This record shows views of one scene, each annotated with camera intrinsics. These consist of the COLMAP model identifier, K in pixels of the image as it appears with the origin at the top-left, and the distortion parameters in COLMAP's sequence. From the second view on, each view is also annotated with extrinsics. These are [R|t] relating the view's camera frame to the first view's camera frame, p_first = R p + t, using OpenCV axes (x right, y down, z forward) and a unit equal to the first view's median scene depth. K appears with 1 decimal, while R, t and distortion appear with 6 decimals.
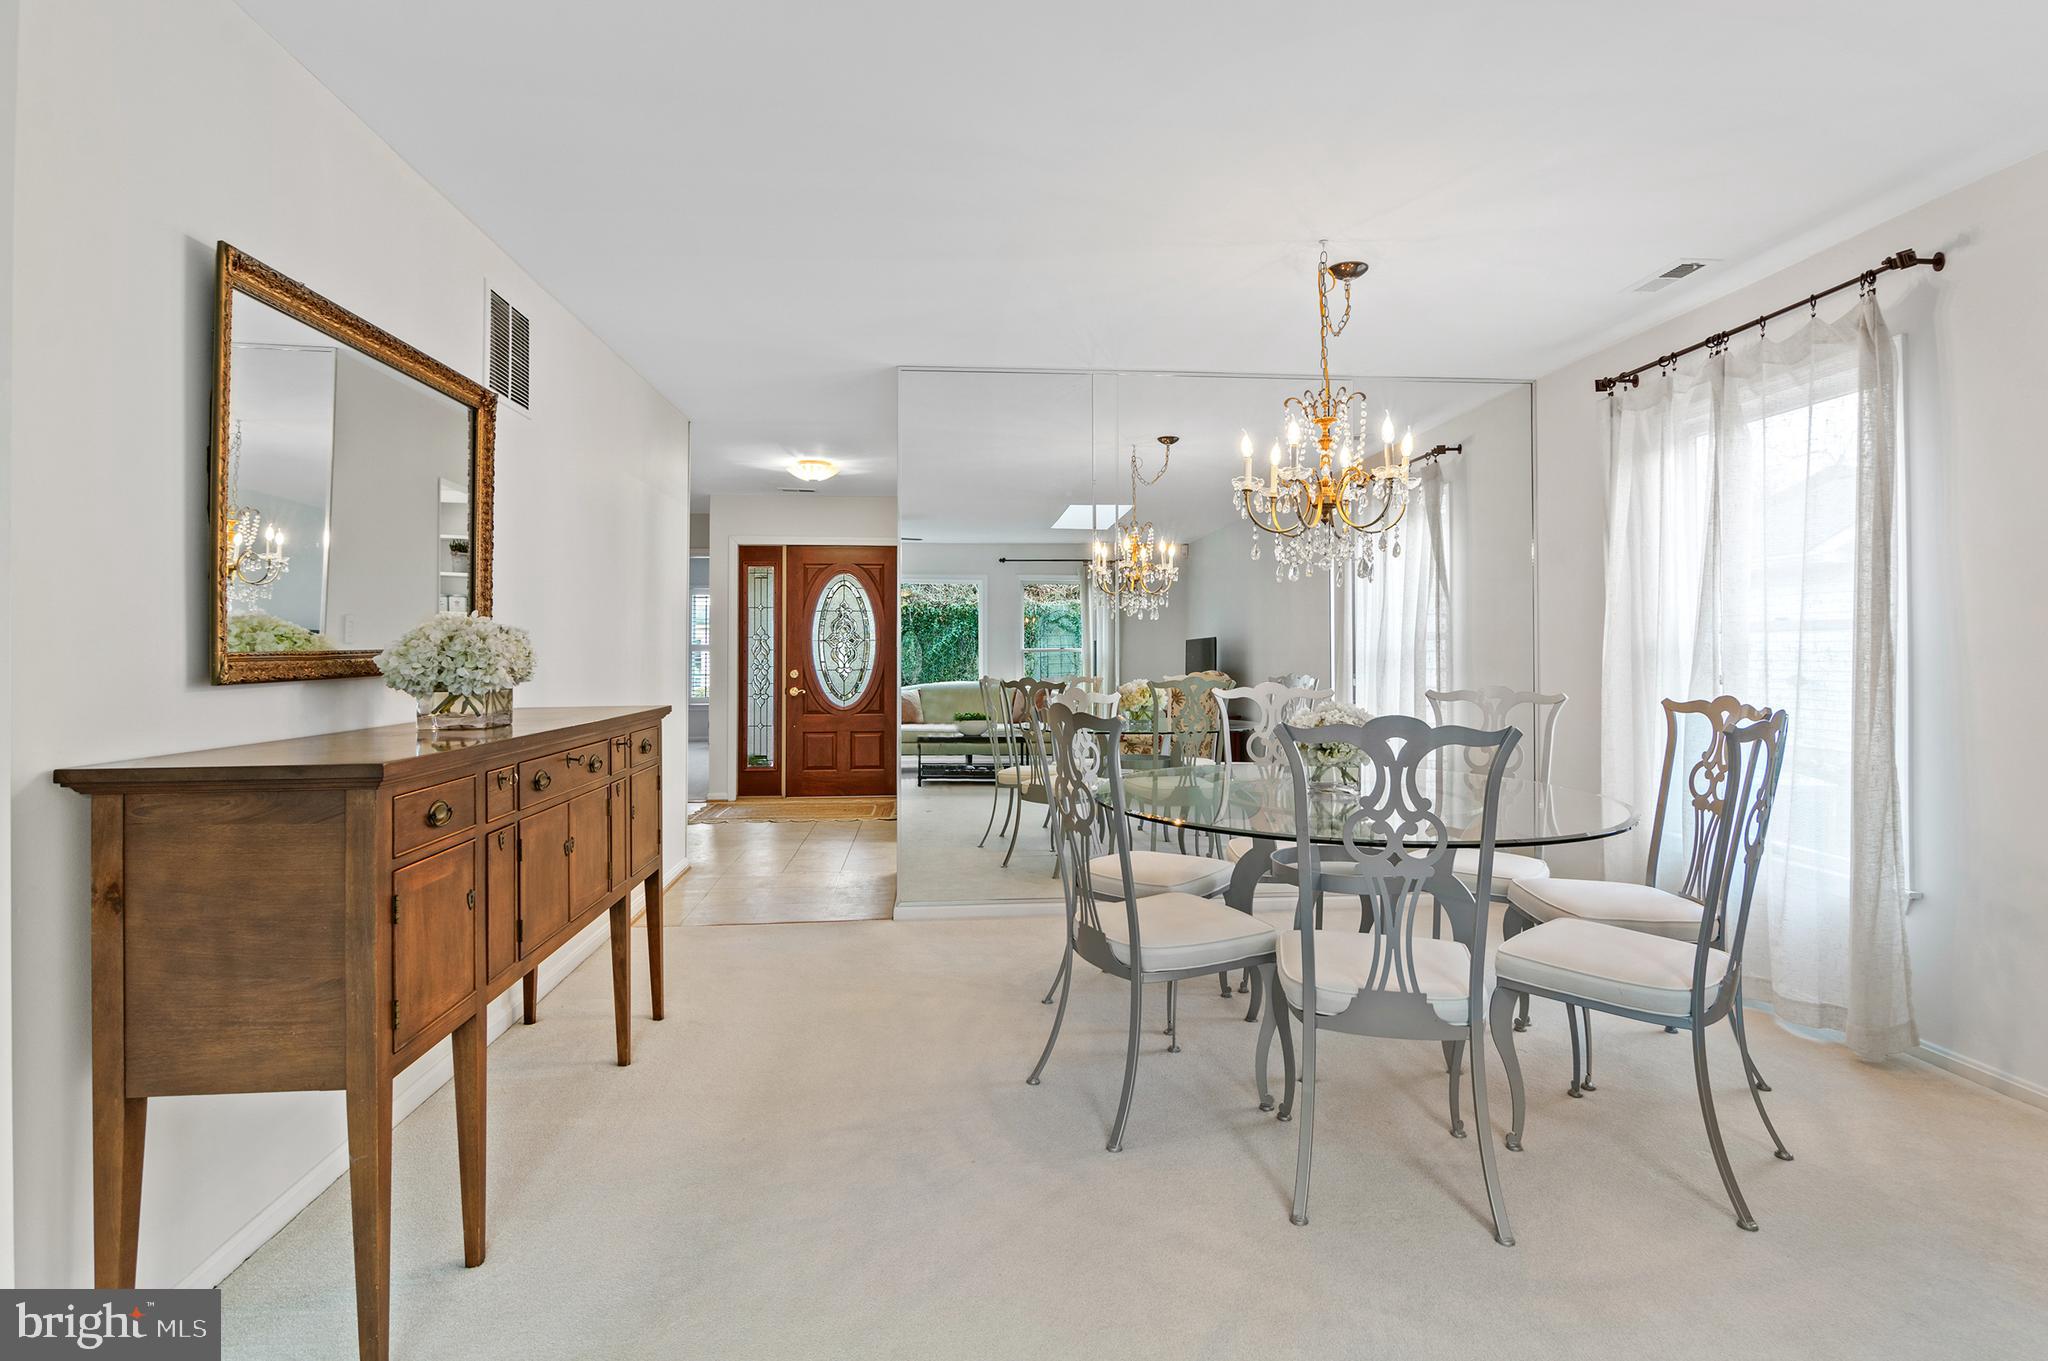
lens RADIAL K [[989.1, 0, 1020.7], [0, 989.1, 633.5], [0, 0, 1]] dist [-0.039445, -0.000266]
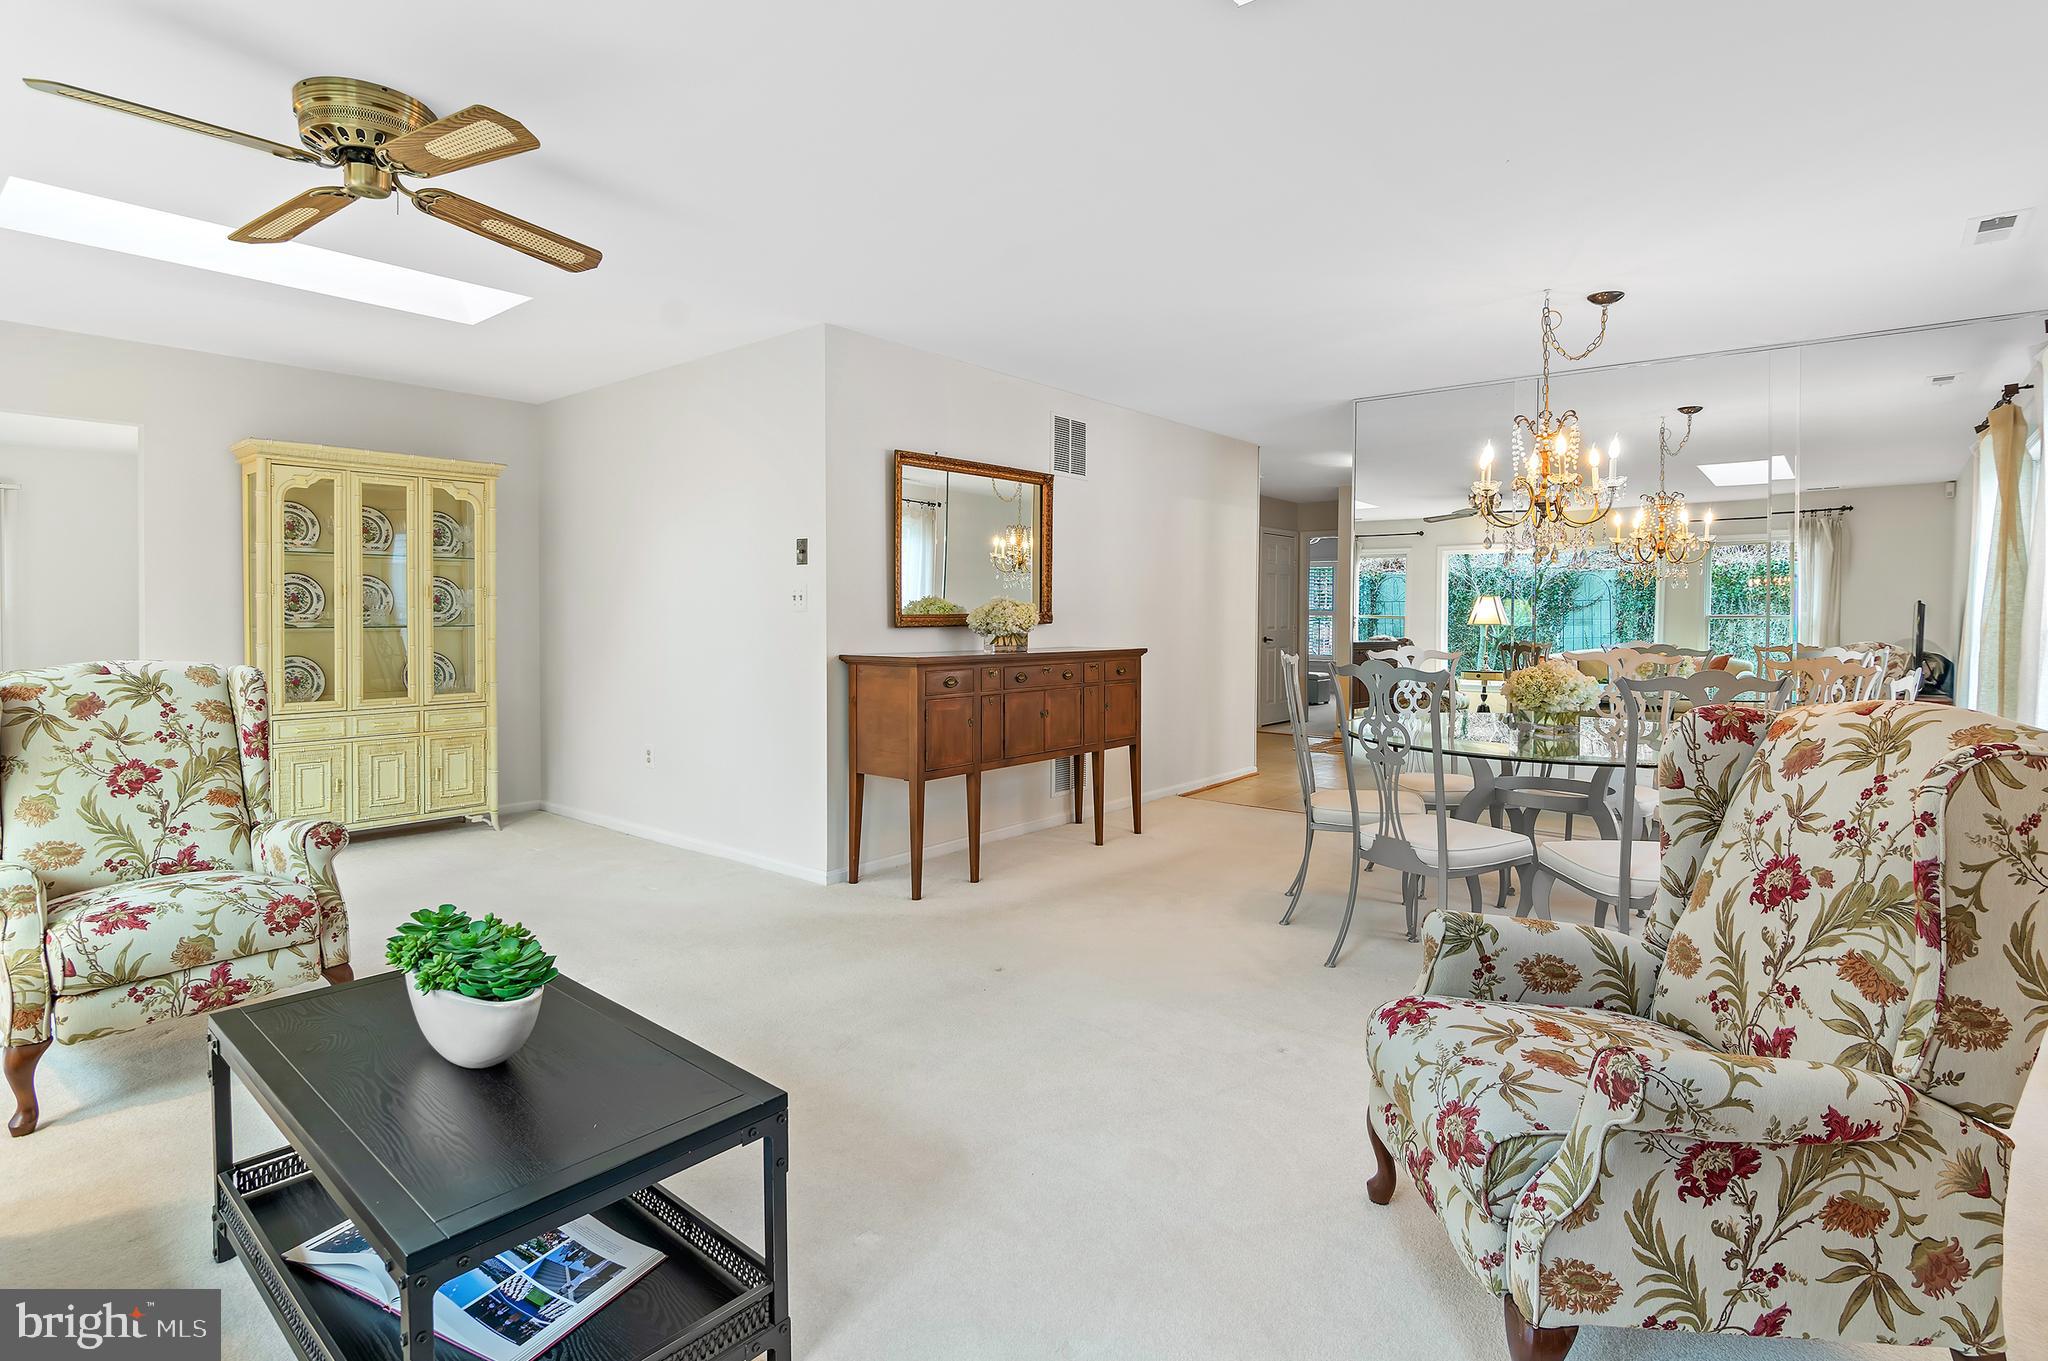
lens RADIAL K [[1007.1, 0, 1045.7], [0, 1007.1, 603.4], [0, 0, 1]] dist [-0.002190, -0.005580]
pose [[0.722561, 0.003949, -0.691296, 1.096954], [0.002521, 0.999962, 0.008347, -0.026298], [0.691302, -0.007774, 0.722524, -0.549898]]
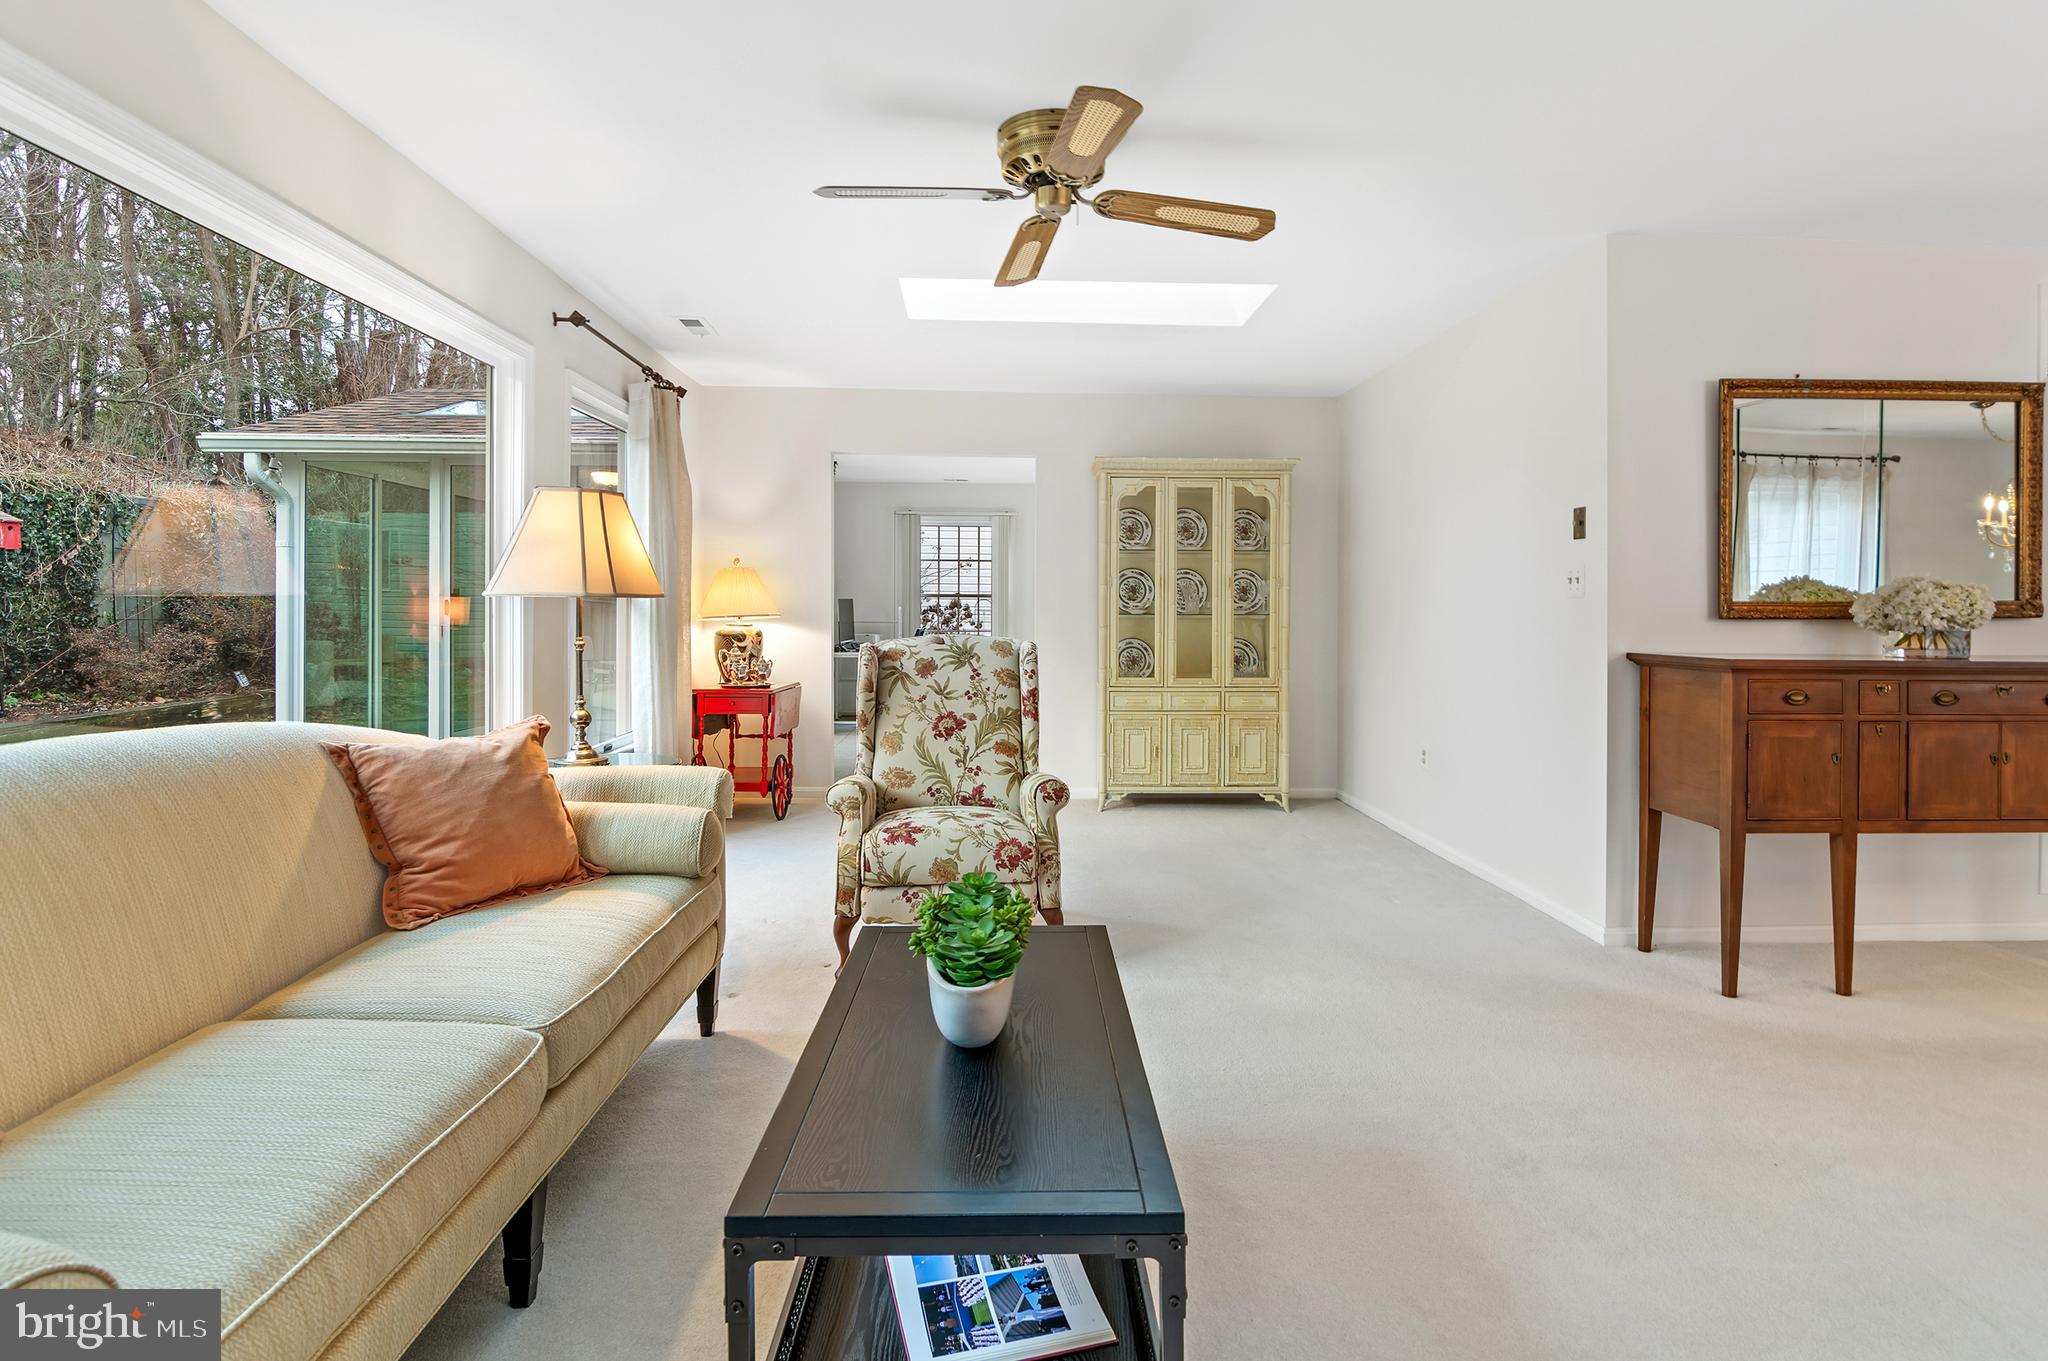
lens RADIAL K [[1007.1, 0, 1045.7], [0, 1007.1, 603.4], [0, 0, 1]] dist [-0.002190, -0.005580]
pose [[-0.042618, 0.004663, -0.999081, 1.002701], [0.011076, 0.999930, 0.004194, 0.000393], [0.999030, -0.010887, -0.042666, -0.194403]]
